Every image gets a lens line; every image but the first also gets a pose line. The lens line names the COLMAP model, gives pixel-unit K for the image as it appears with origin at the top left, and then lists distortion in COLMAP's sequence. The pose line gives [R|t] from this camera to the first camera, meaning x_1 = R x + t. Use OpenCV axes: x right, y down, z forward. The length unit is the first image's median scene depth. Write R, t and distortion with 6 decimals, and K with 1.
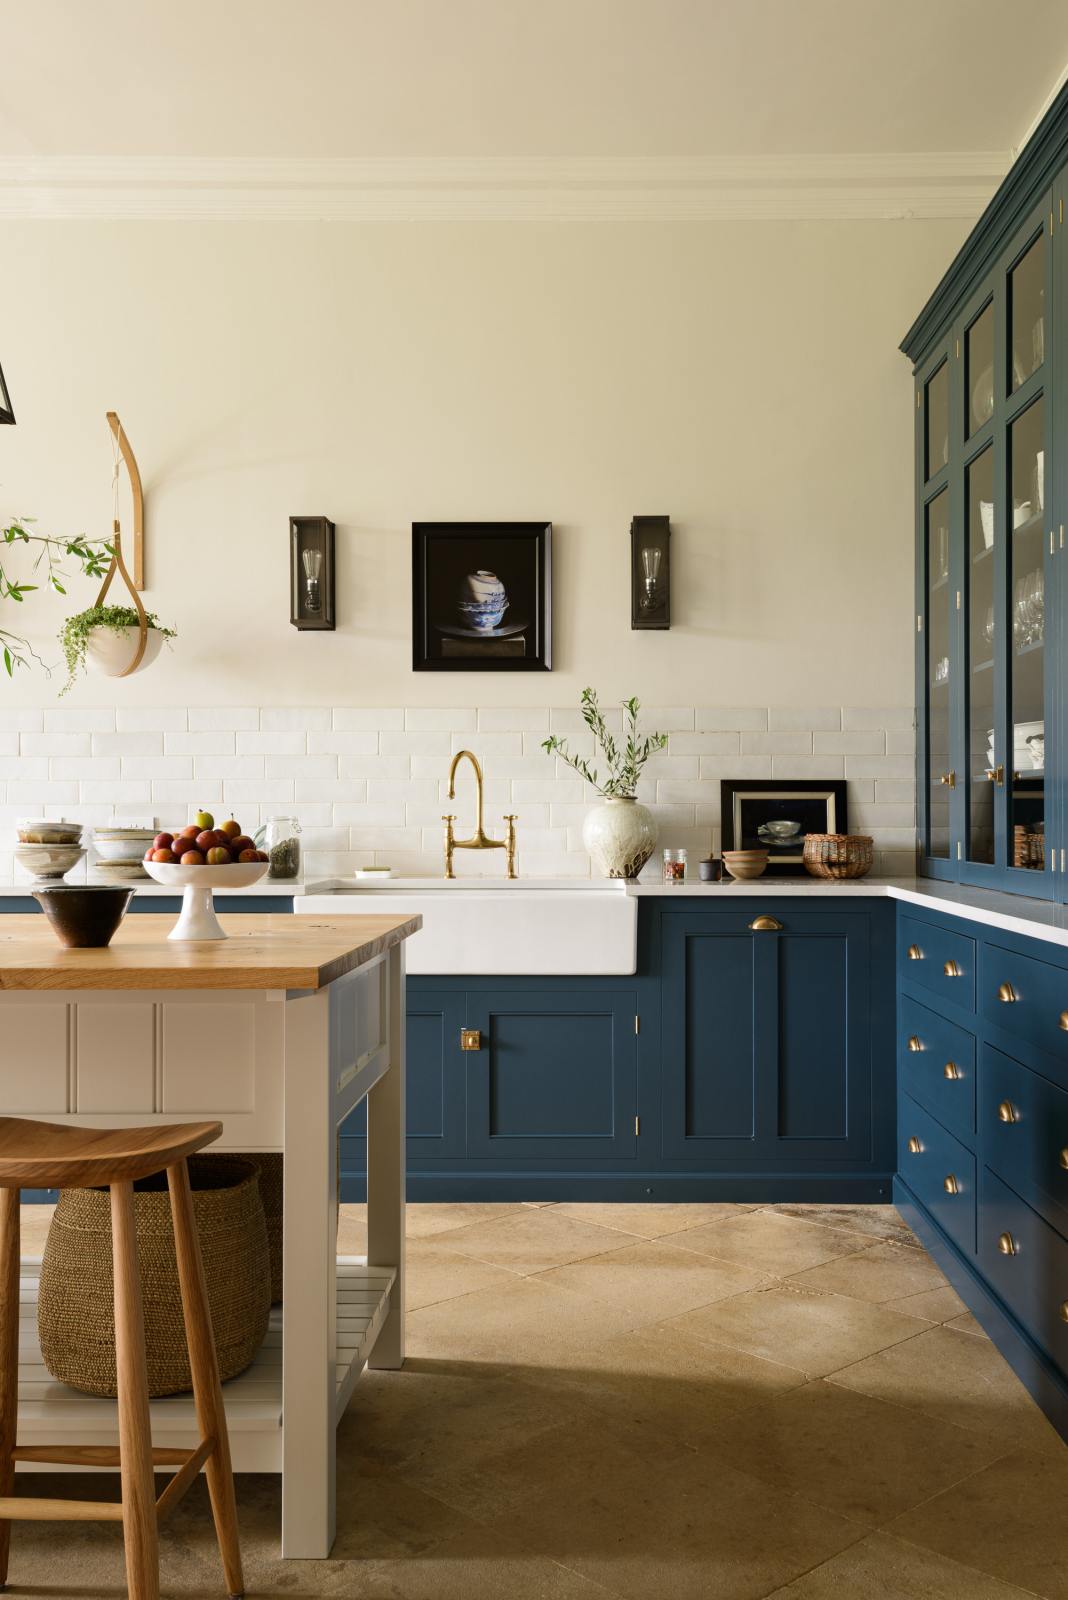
lens RADIAL K [[1492.1, 0, 564.5], [0, 1492.1, 812.8], [0, 0, 1]] dist [0.050152, -0.117572]
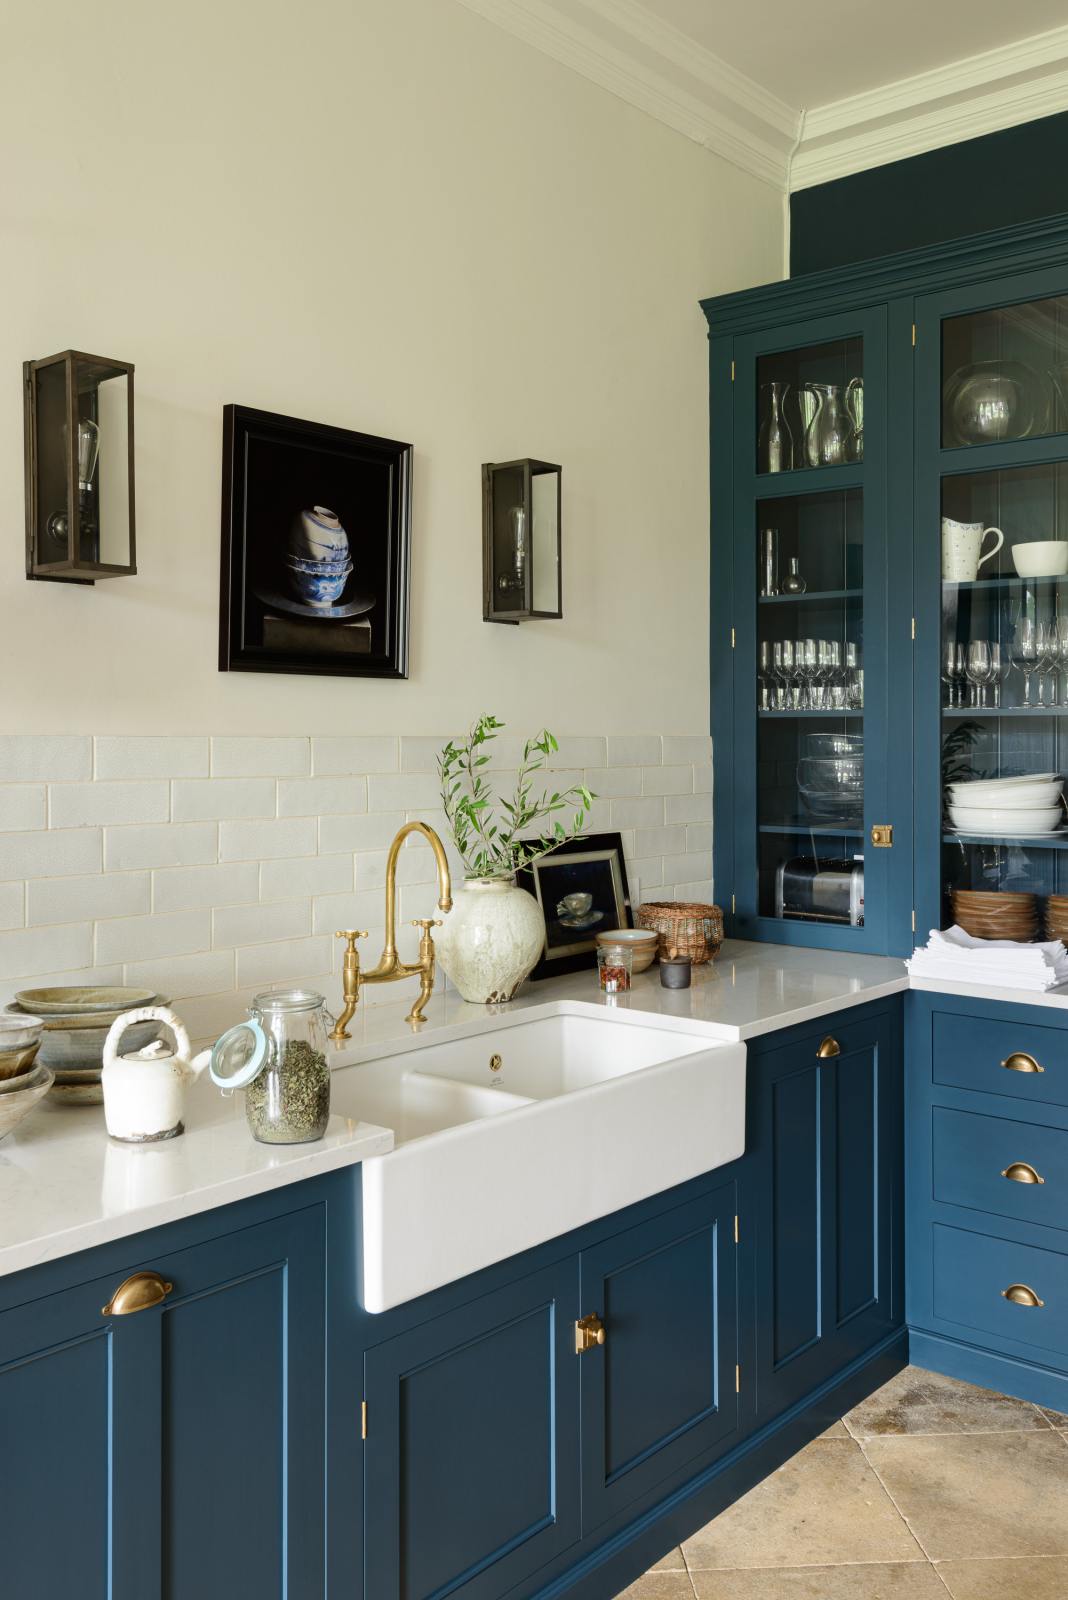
lens RADIAL K [[1387.8, 0, 507.5], [0, 1387.8, 749.1], [0, 0, 1]] dist [0.024565, -0.001551]
pose [[0.638832, -0.008305, 0.769302, -0.454944], [-0.004085, 0.999891, 0.014187, -0.076580], [-0.769336, -0.012205, 0.638728, 0.612617]]
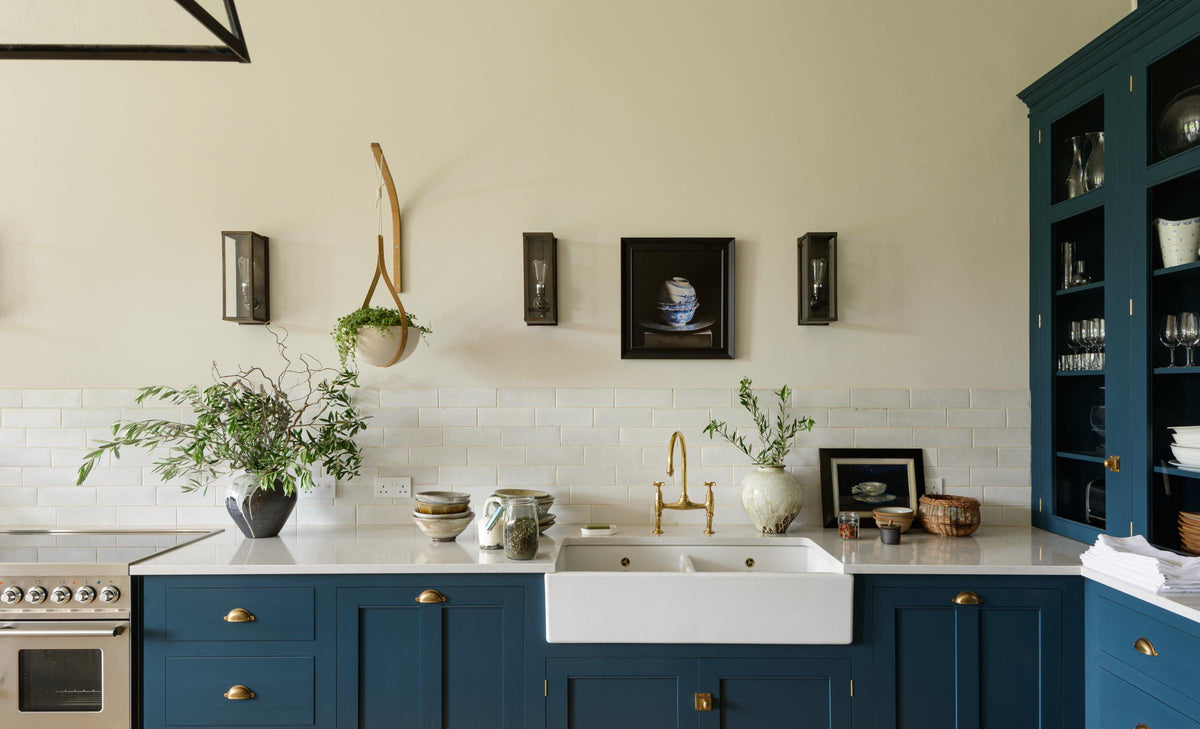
lens RADIAL K [[746.5, 0, 601.4], [0, 746.5, 396.8], [0, 0, 1]] dist [0.035900, -0.002244]
pose [[0.999811, -0.000433, 0.019440, -0.135637], [0.000071, 0.999827, 0.018622, -0.078400], [-0.019445, -0.018617, 0.999638, 0.400680]]
